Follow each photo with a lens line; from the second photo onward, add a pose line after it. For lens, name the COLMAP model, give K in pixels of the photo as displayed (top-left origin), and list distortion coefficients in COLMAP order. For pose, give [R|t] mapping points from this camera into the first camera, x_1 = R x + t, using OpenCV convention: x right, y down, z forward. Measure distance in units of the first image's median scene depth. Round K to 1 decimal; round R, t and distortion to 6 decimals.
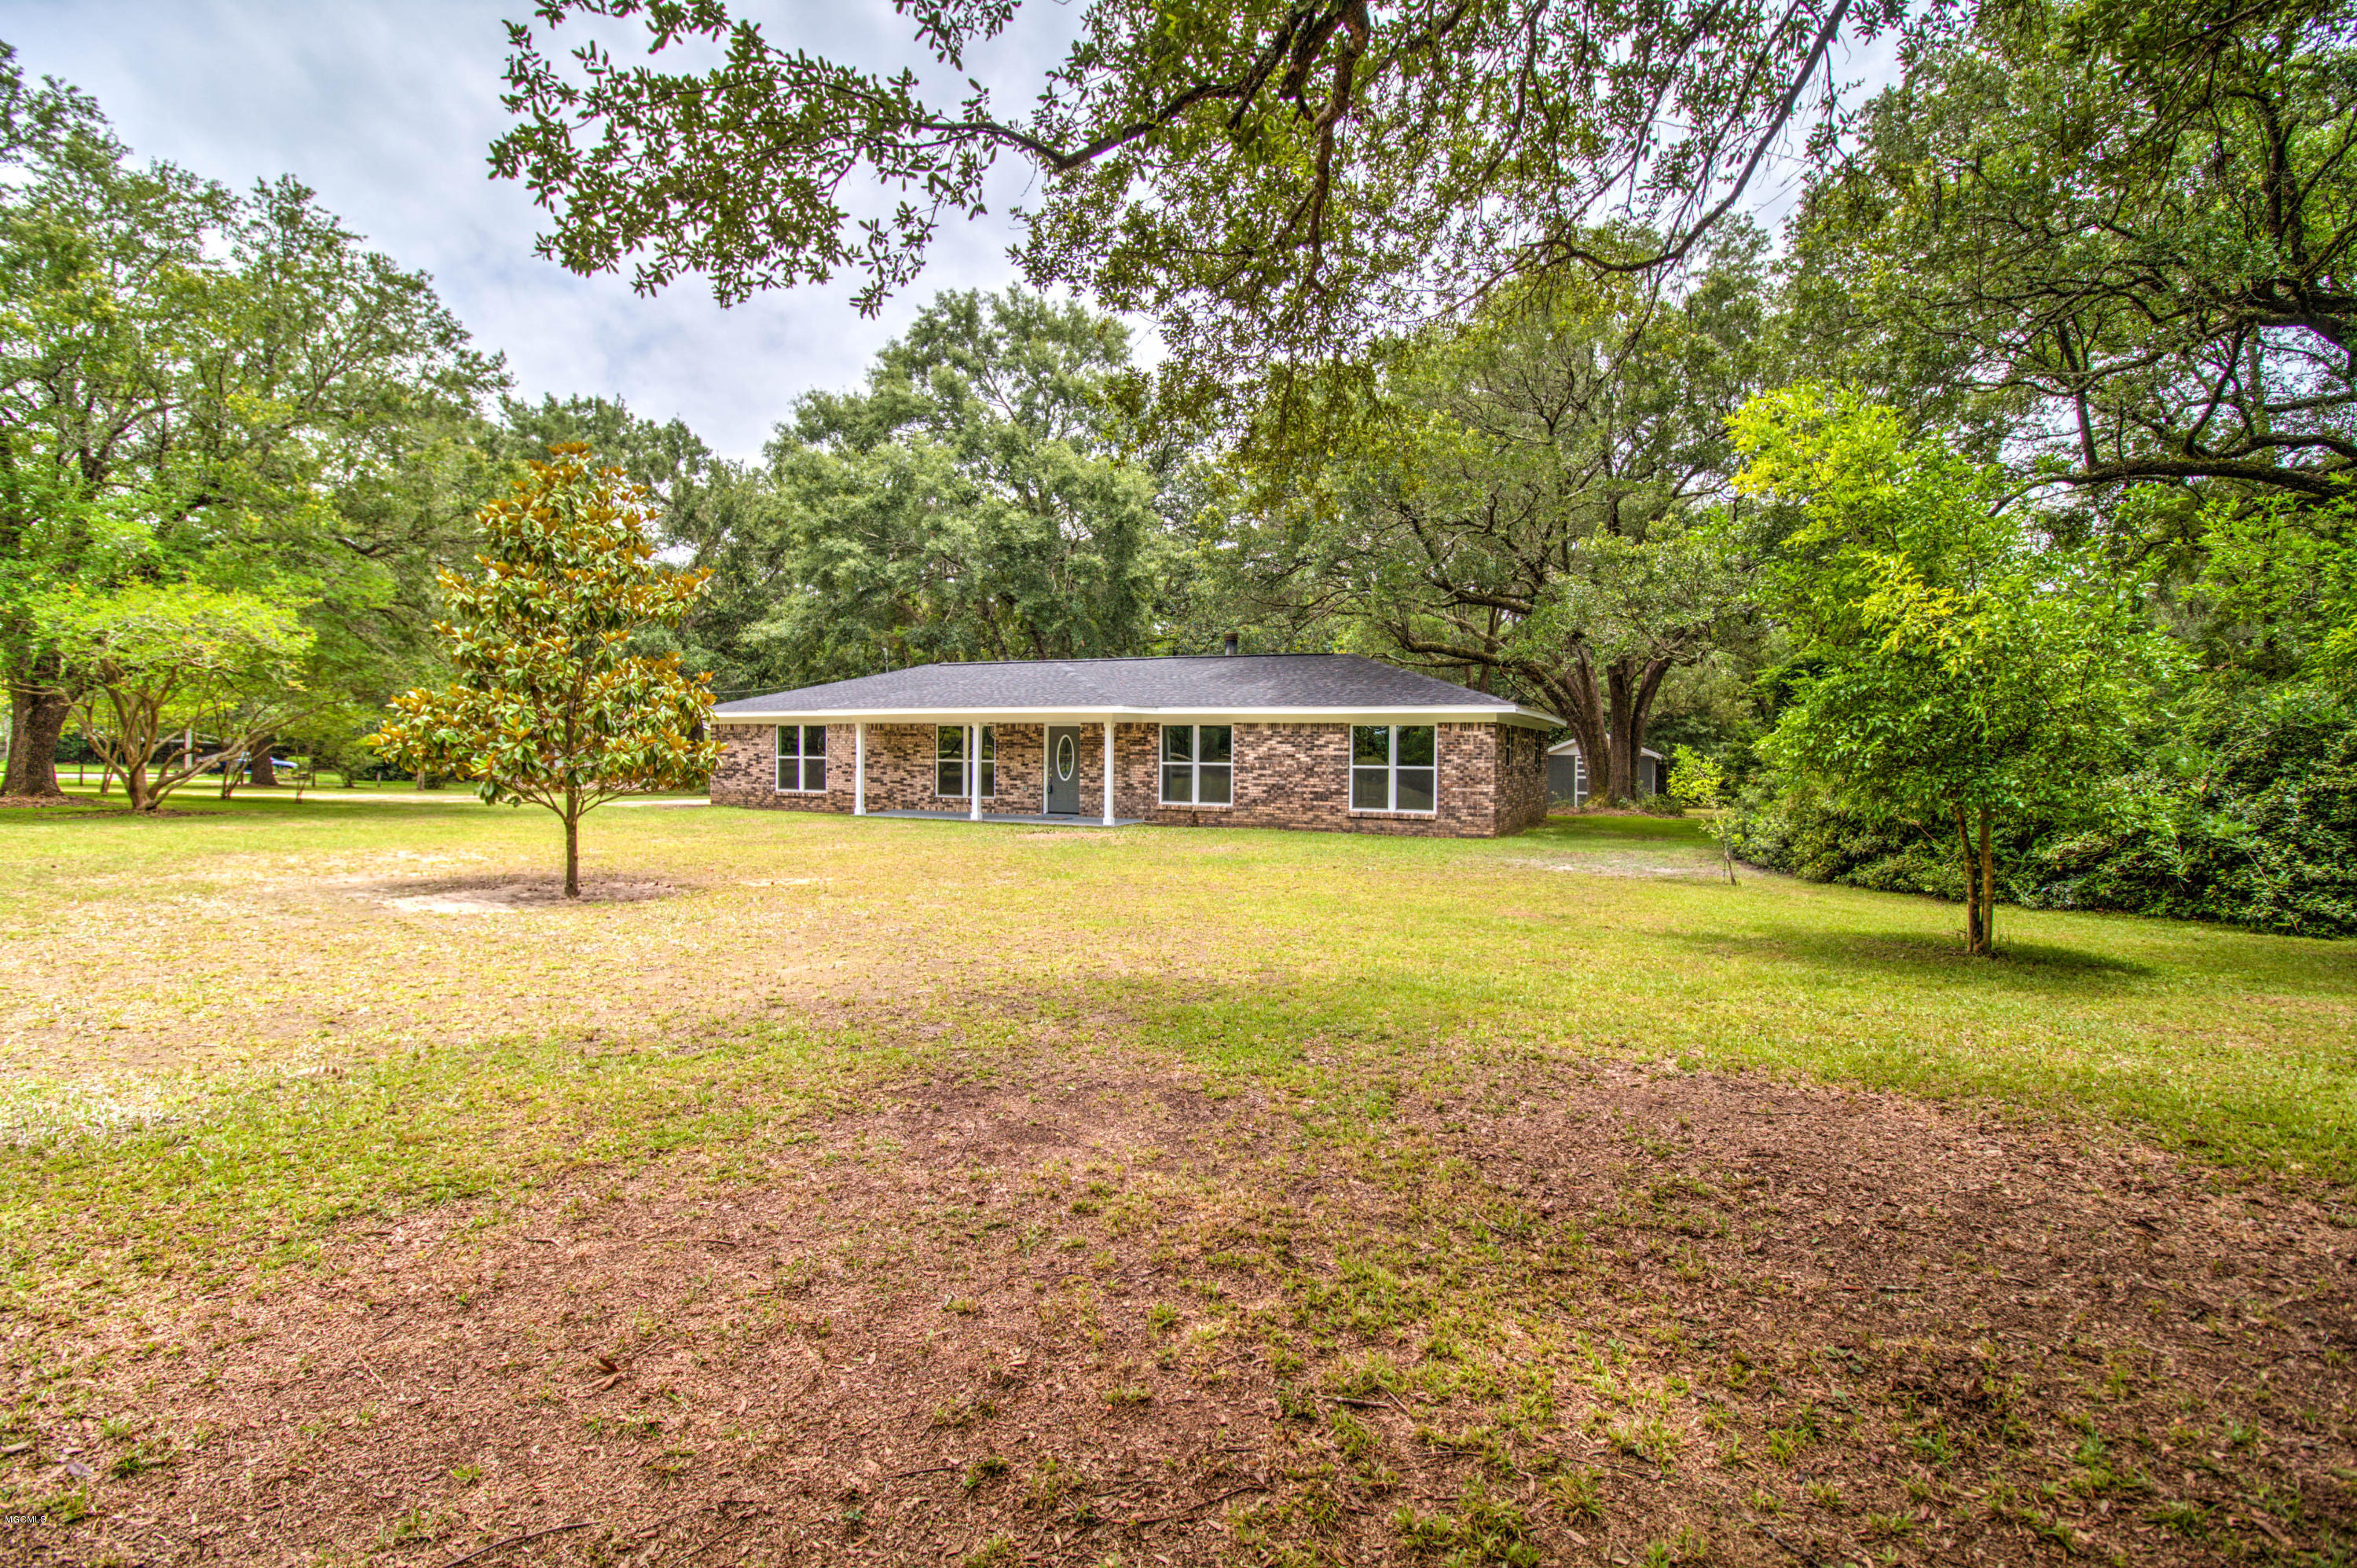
lens RADIAL K [[1081.8, 0, 1187.6], [0, 1081.8, 779.2], [0, 0, 1]] dist [-0.006314, -0.010036]
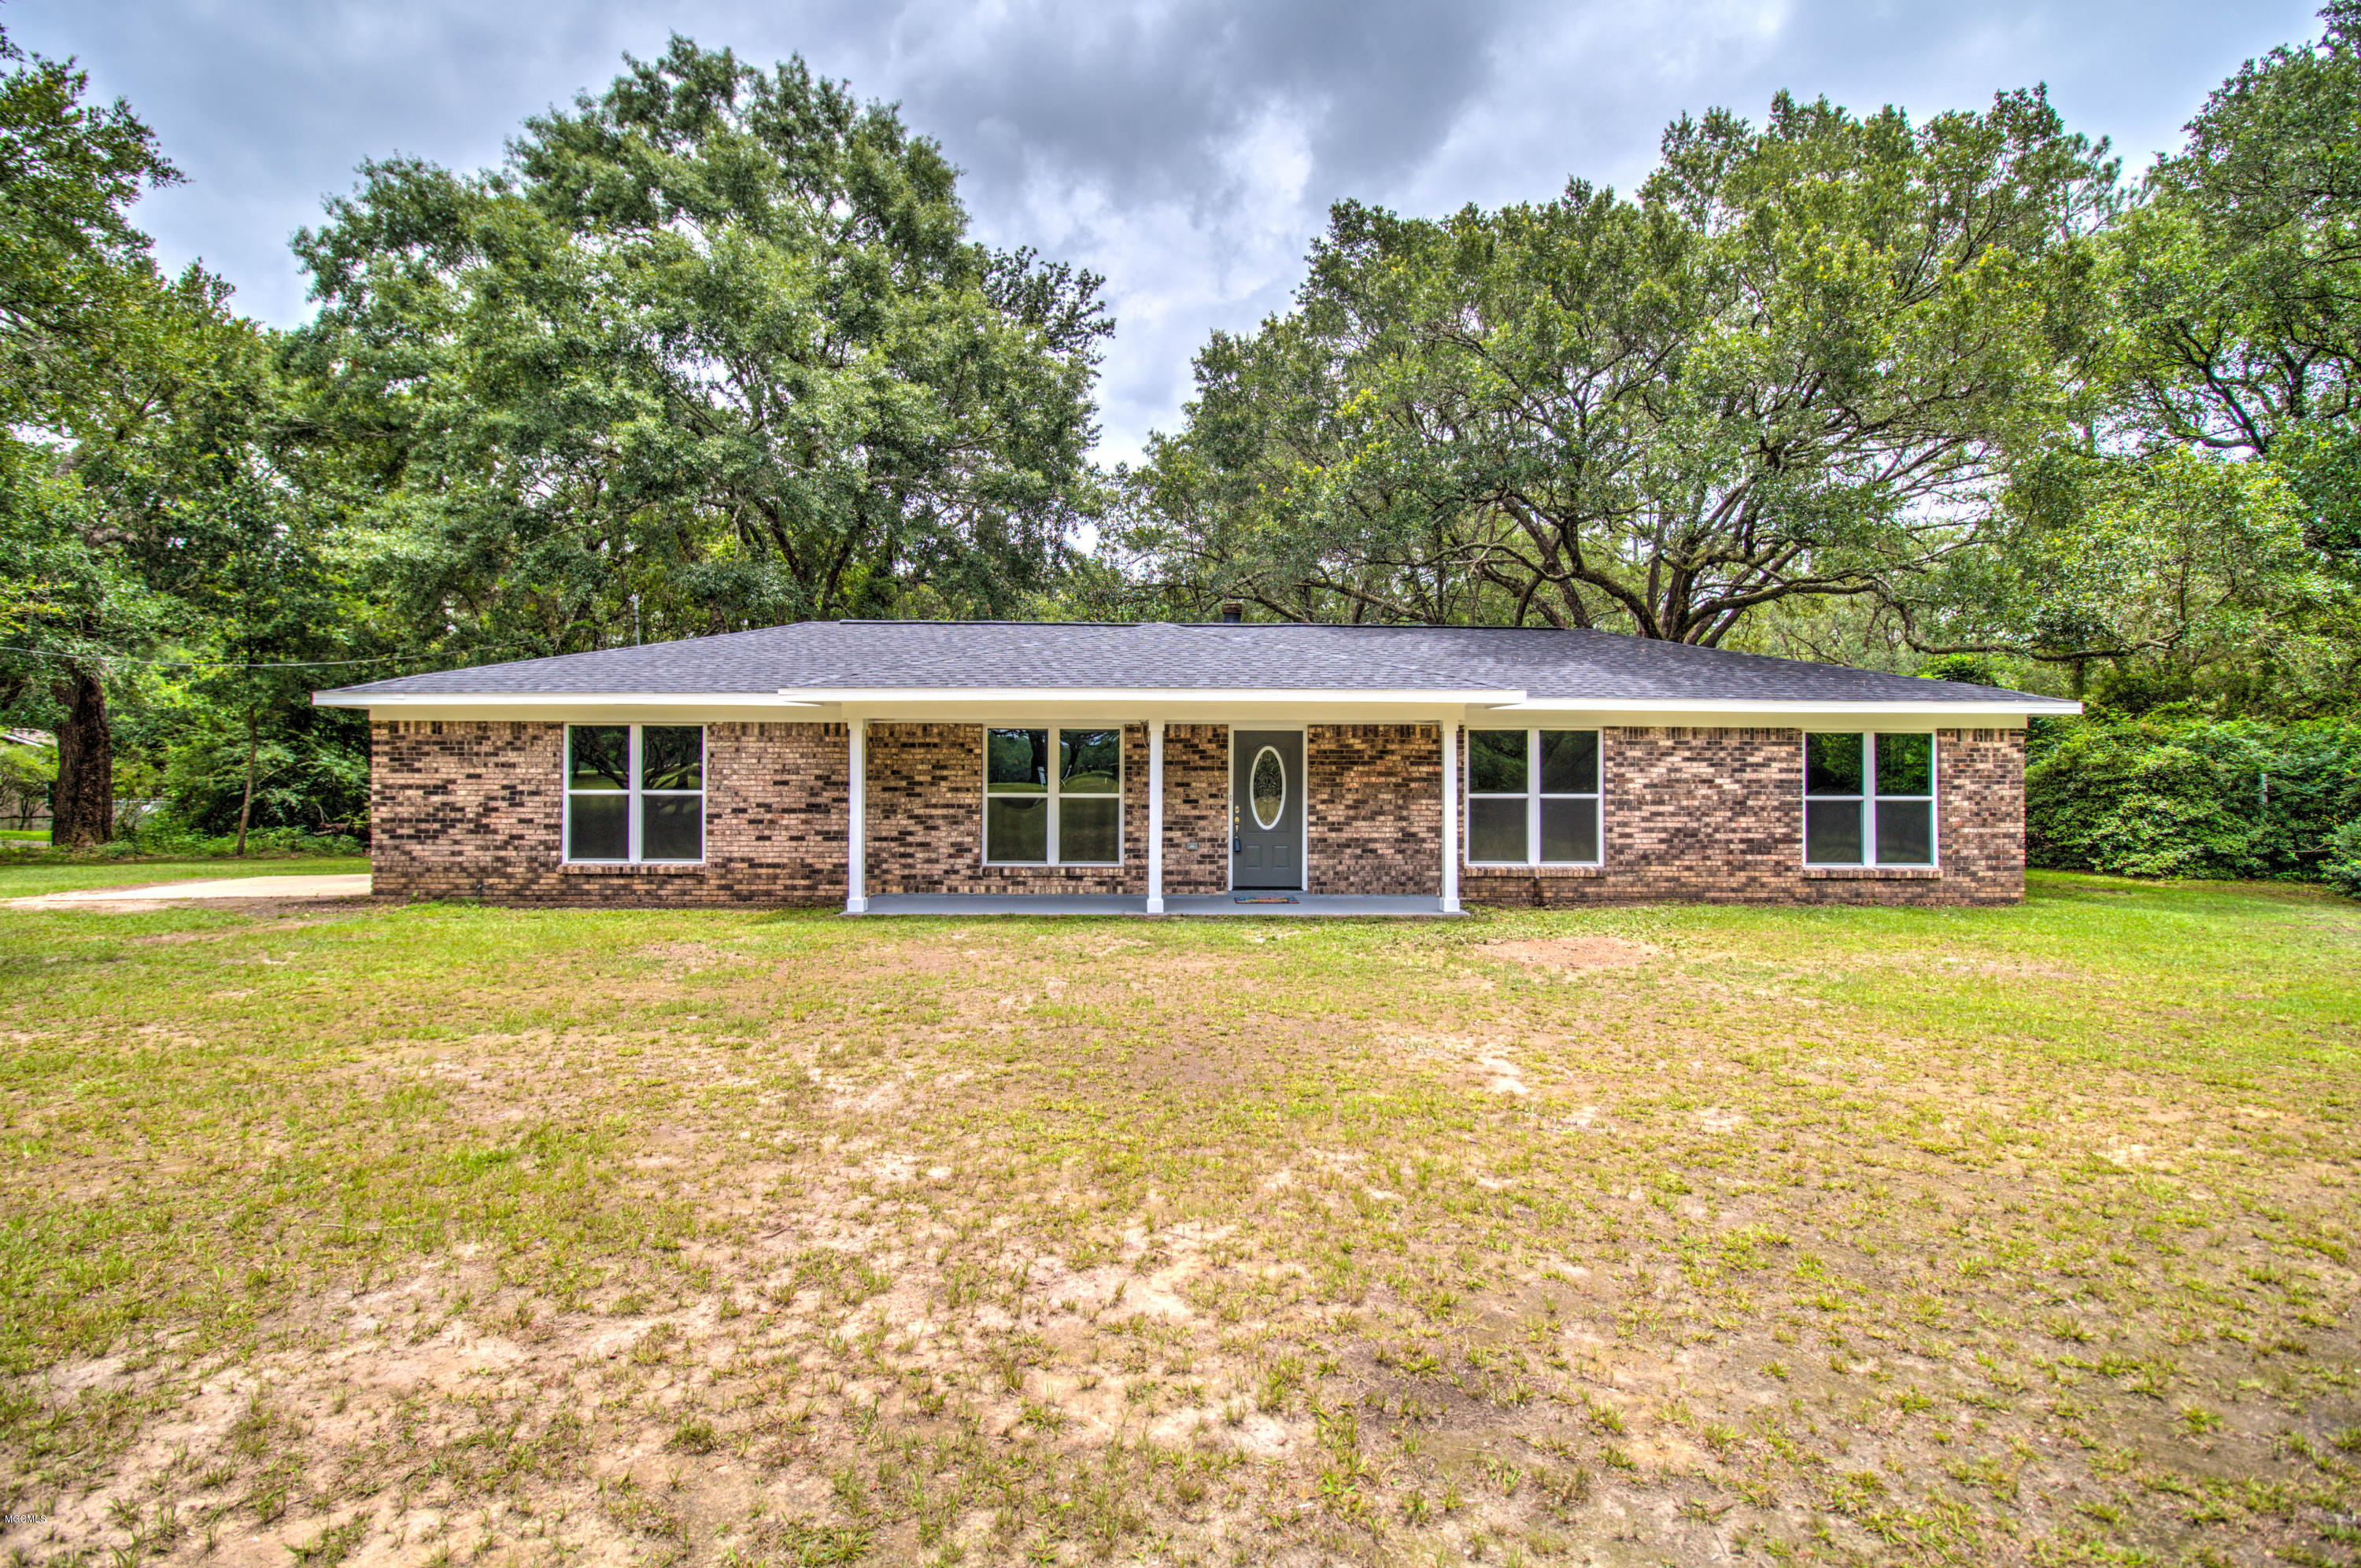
lens RADIAL K [[1083.5, 0, 1180.3], [0, 1083.5, 766.9], [0, 0, 1]] dist [-0.006314, -0.010036]
pose [[0.899010, -0.006589, 0.437878, -0.427523], [0.016264, 0.999699, -0.018348, -0.022744], [-0.437625, 0.023616, 0.898847, 0.566081]]
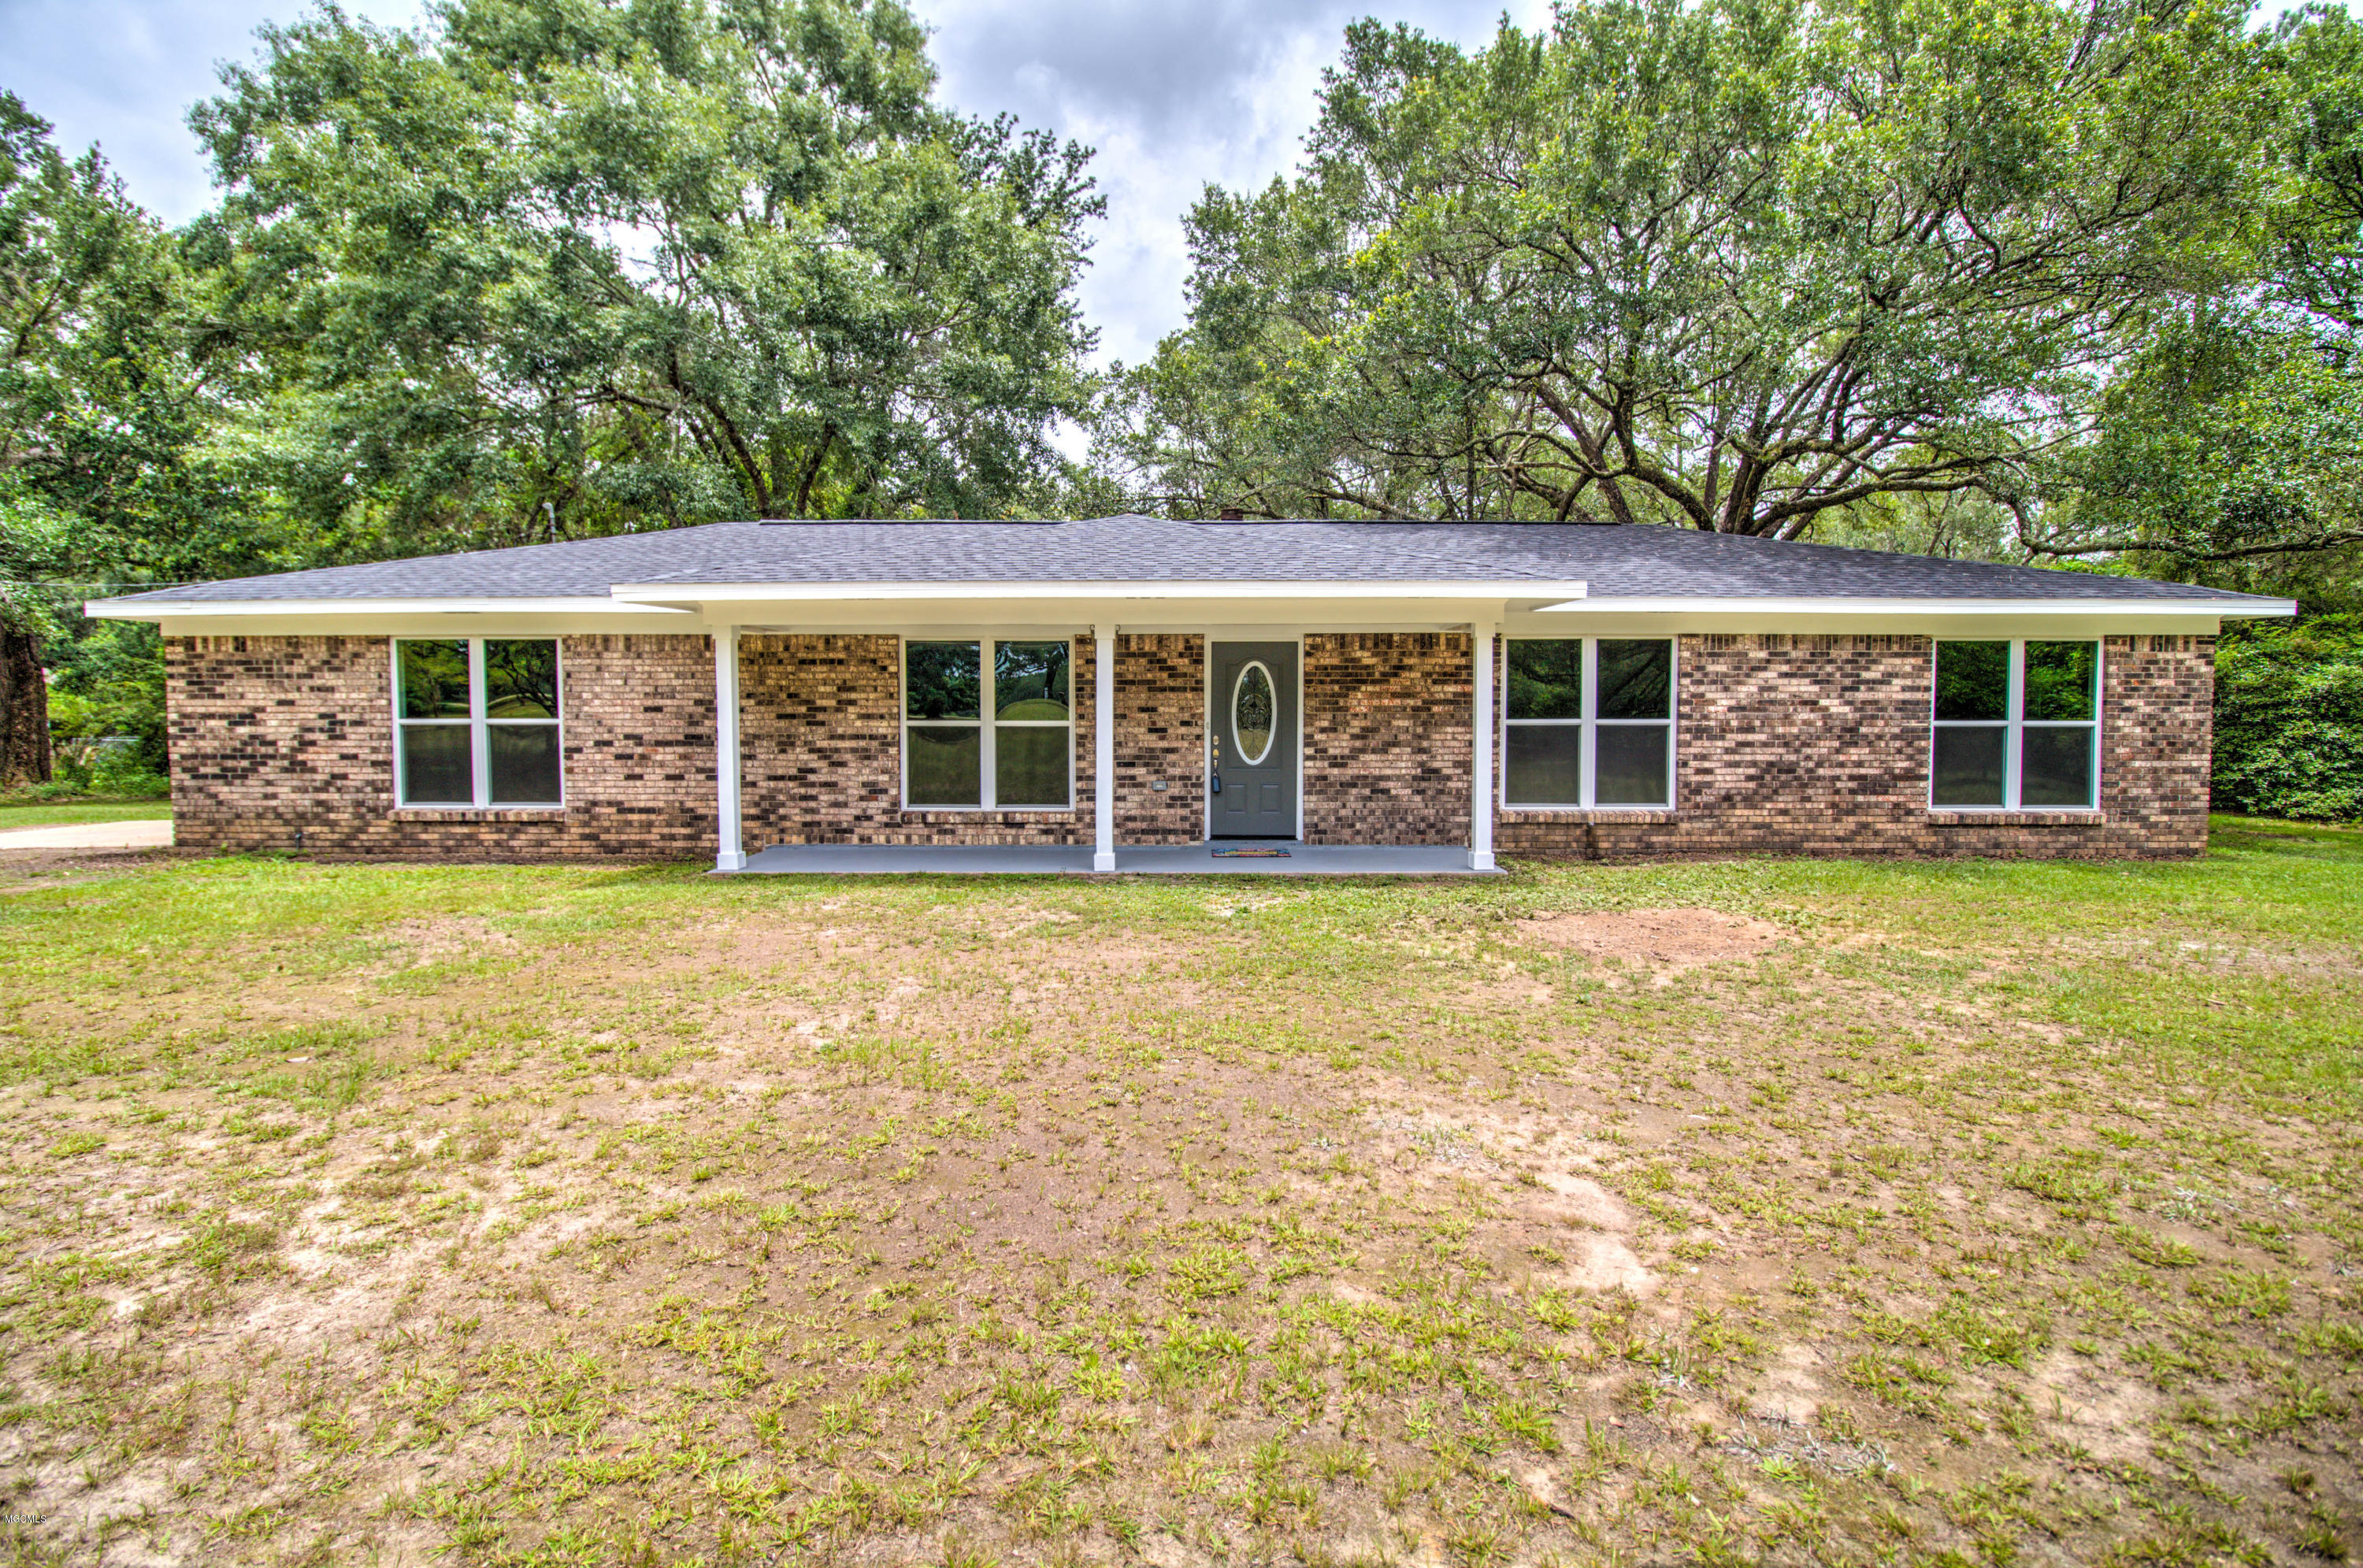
lens RADIAL K [[1084.5, 0, 1173.8], [0, 1084.5, 763.8], [0, 0, 1]] dist [-0.006314, -0.010036]
pose [[0.910641, -0.033609, 0.411829, -0.353728], [0.019923, 0.999099, 0.037480, -0.017654], [-0.412718, -0.025926, 0.910490, 0.658815]]
